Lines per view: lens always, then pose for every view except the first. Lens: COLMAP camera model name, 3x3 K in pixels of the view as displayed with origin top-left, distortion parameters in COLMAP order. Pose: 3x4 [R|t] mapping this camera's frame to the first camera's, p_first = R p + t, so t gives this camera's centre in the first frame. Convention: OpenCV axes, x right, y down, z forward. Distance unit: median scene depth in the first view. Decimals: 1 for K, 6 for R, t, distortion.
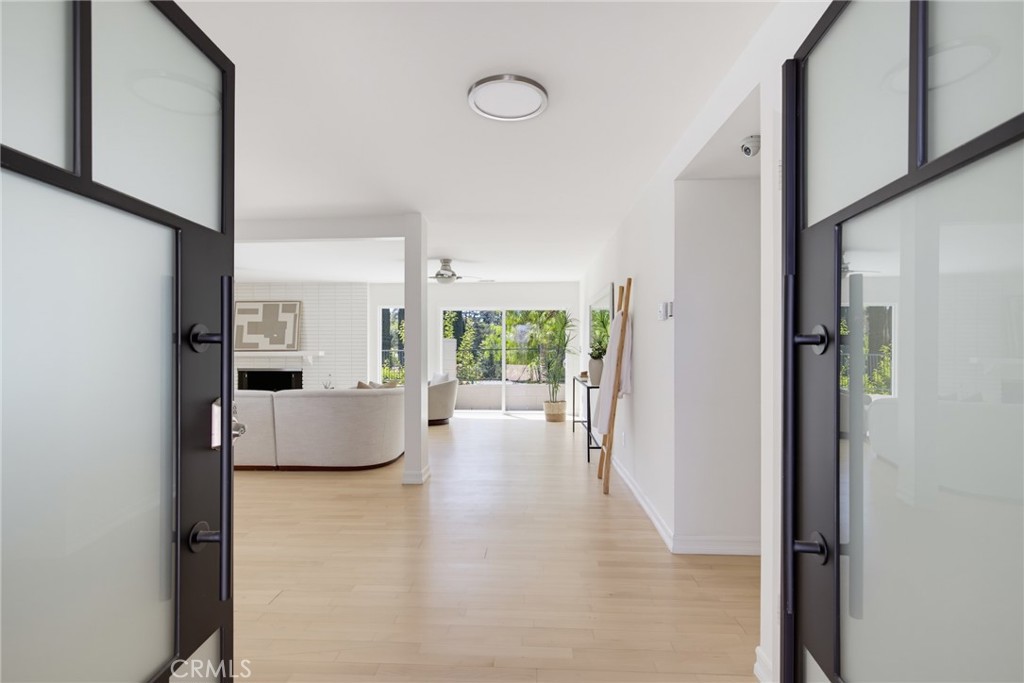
lens RADIAL K [[471.0, 0, 511.2], [0, 471.0, 345.9], [0, 0, 1]] dist [-0.000436, 0.000940]
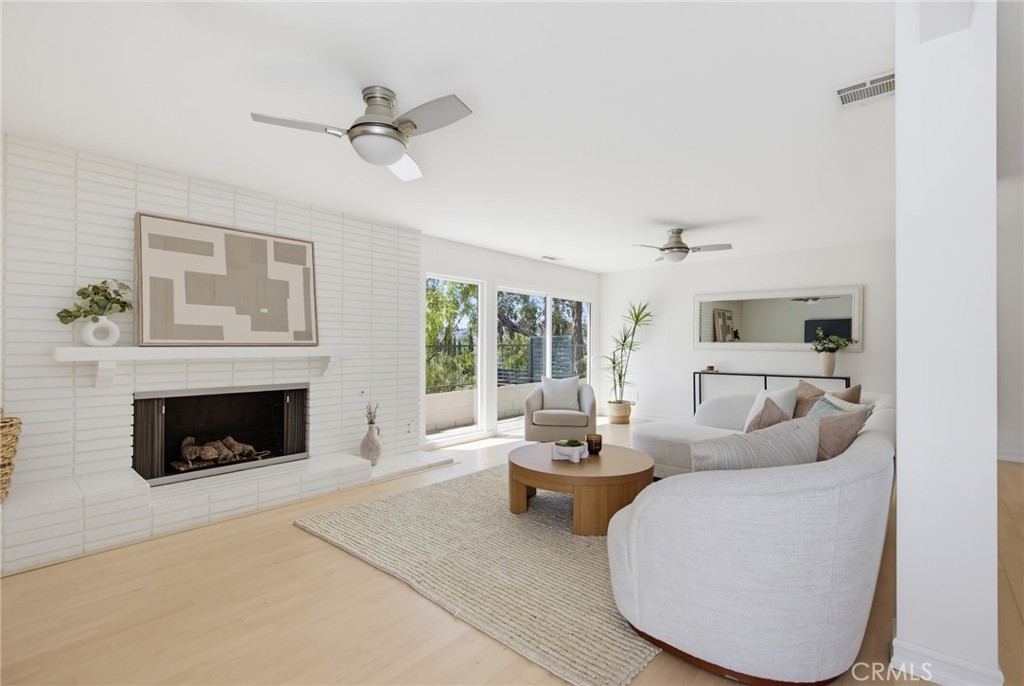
lens RADIAL K [[471.0, 0, 511.5], [0, 471.0, 343.8], [0, 0, 1]] dist [-0.000436, 0.000940]
pose [[0.618862, 0.005849, 0.785478, -0.700762], [-0.006783, 0.999975, -0.002102, 0.007963], [-0.785471, -0.004027, 0.618886, 0.544204]]
